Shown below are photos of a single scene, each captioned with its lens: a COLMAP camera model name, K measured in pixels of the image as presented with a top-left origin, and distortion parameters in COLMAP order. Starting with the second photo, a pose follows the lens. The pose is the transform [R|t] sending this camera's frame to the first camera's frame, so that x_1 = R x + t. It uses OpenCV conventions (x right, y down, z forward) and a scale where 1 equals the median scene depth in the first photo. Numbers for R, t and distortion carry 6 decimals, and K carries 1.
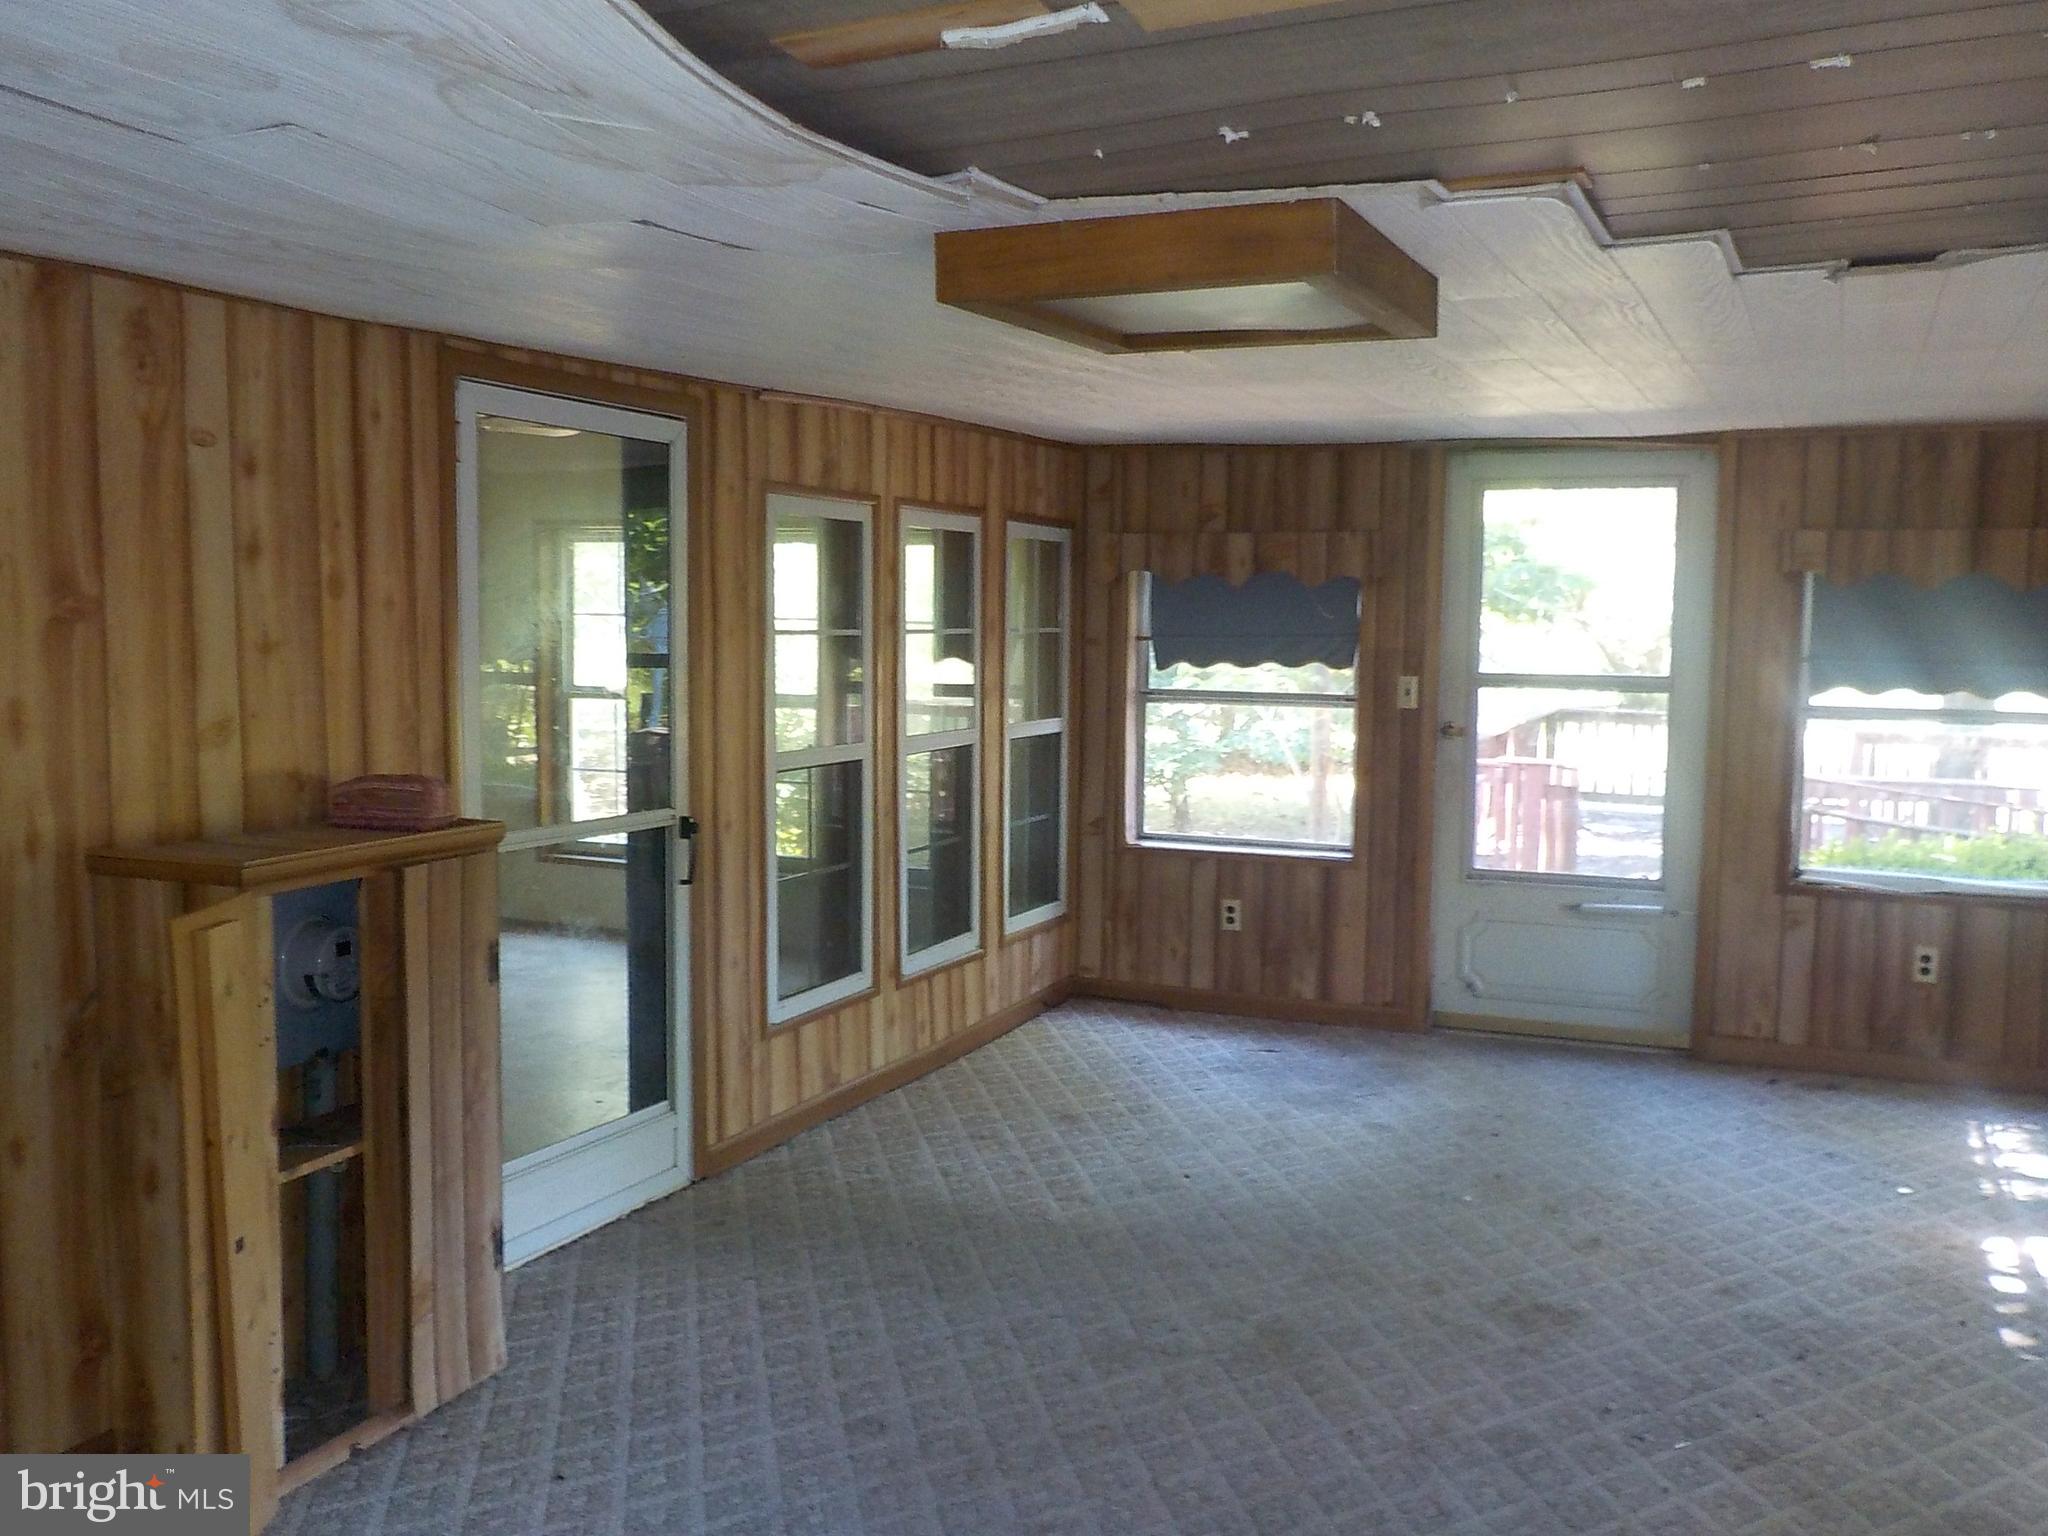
lens RADIAL K [[1846.5, 0, 1055.5], [0, 1846.5, 794.0], [0, 0, 1]] dist [-0.005923, 0.002640]
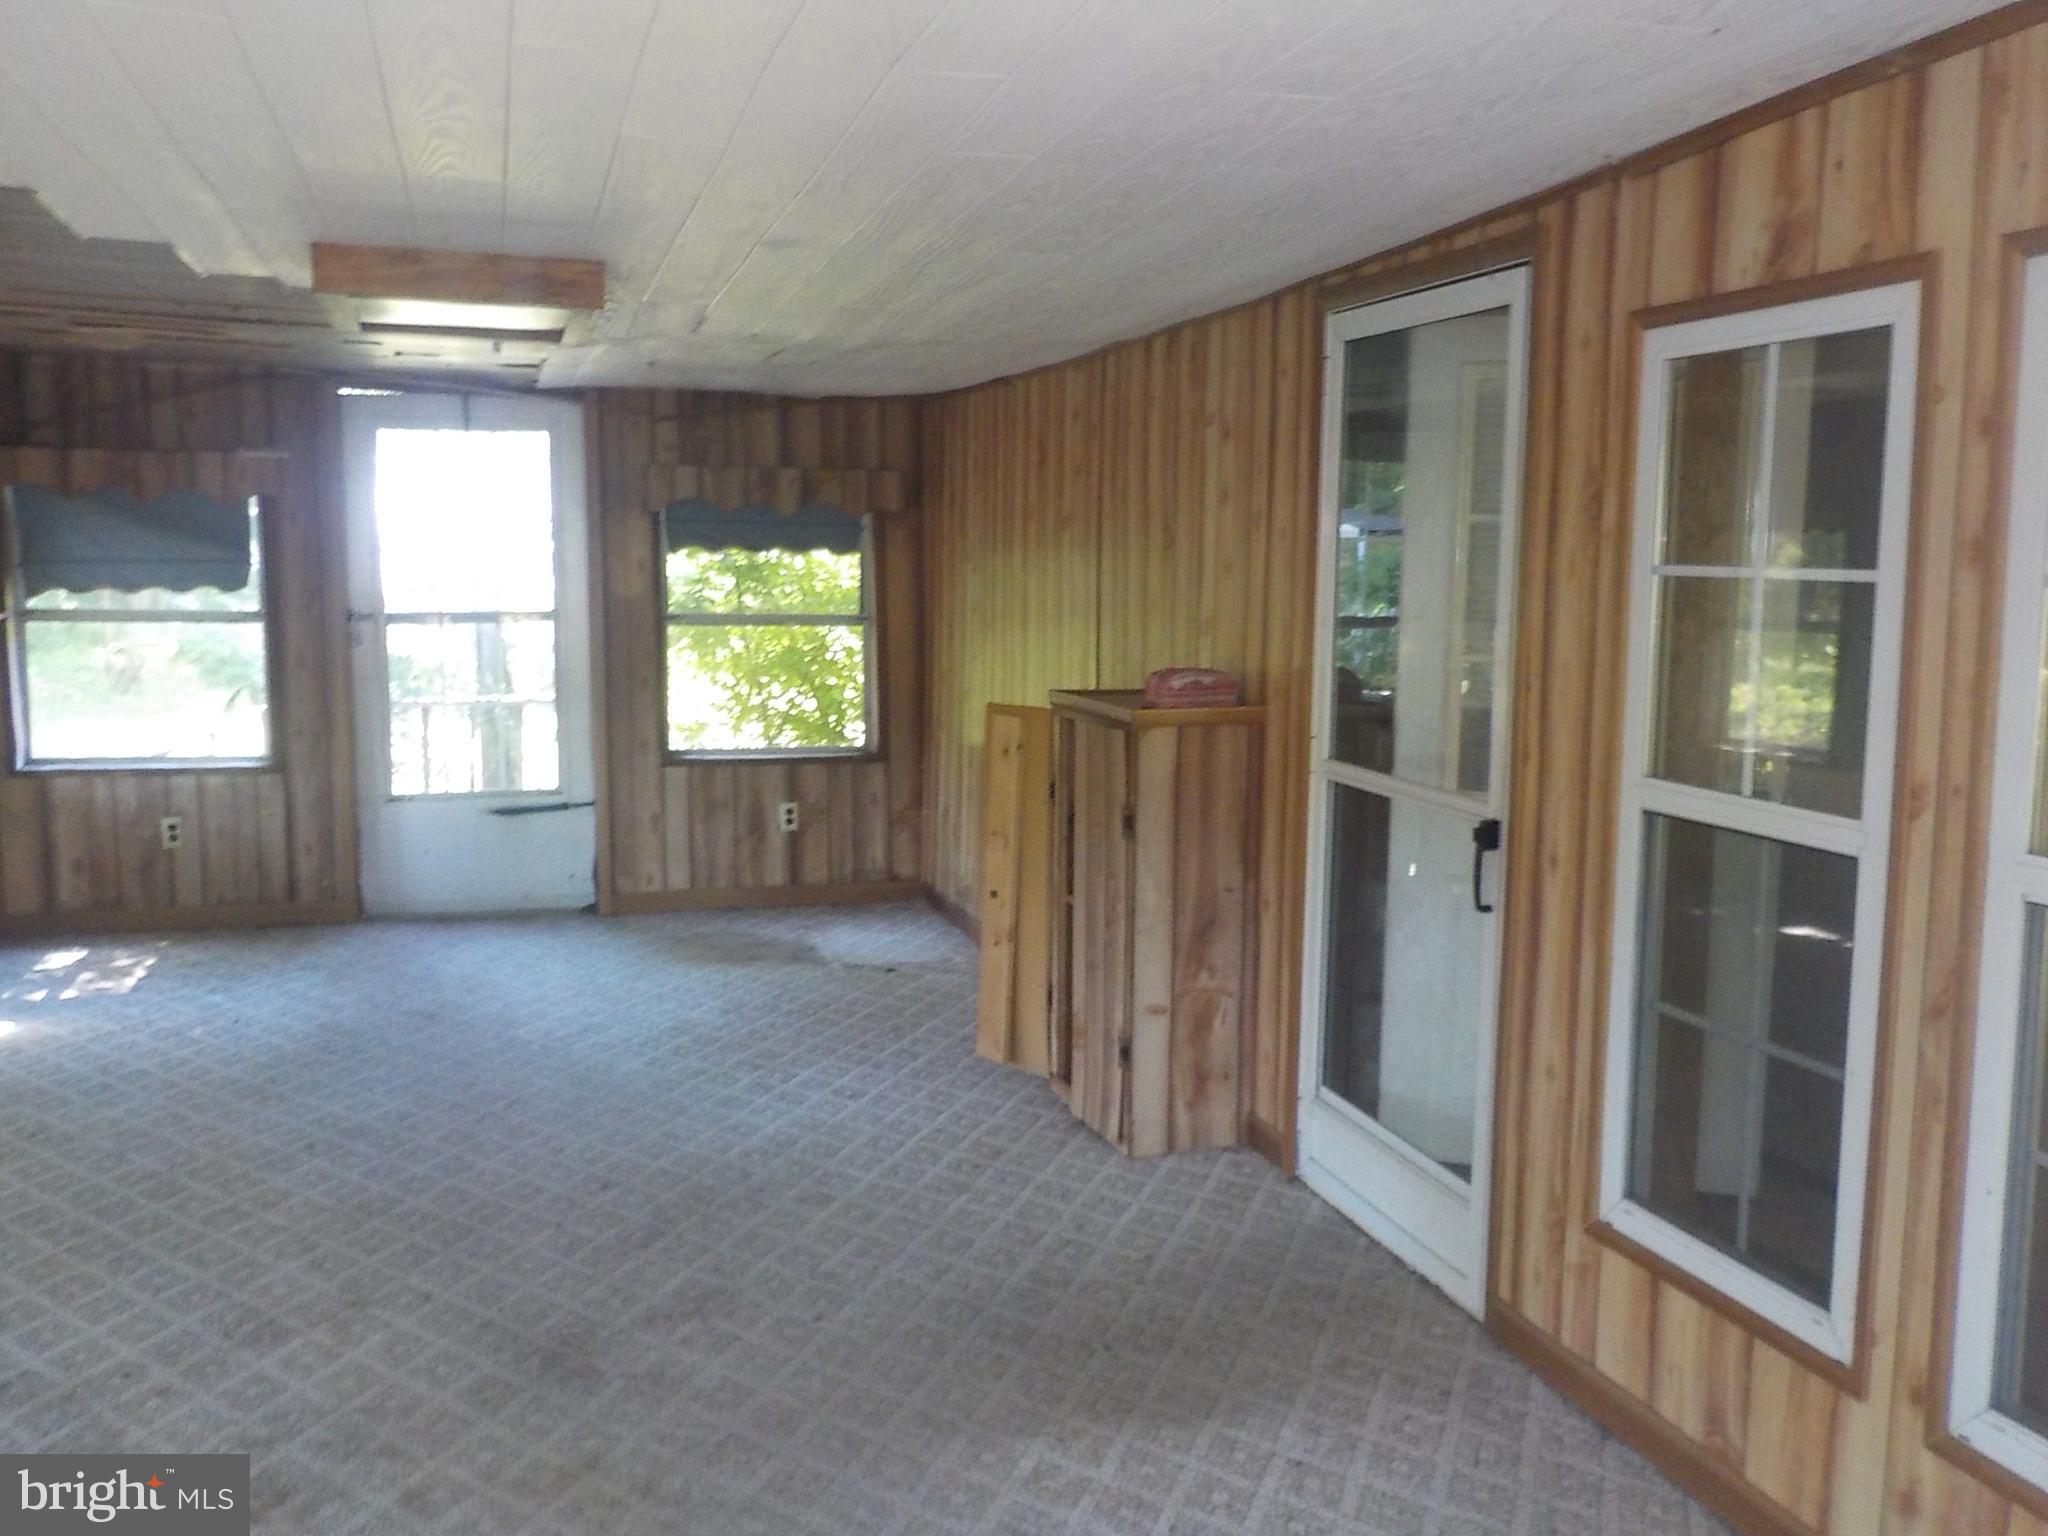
lens RADIAL K [[1846.5, 0, 1055.5], [0, 1846.5, 794.0], [0, 0, 1]] dist [-0.005923, 0.002640]
pose [[-0.766267, 0.062509, -0.639474, 0.392181], [-0.085401, 0.976517, 0.197789, -0.125557], [0.636821, 0.206171, -0.742935, 1.418247]]
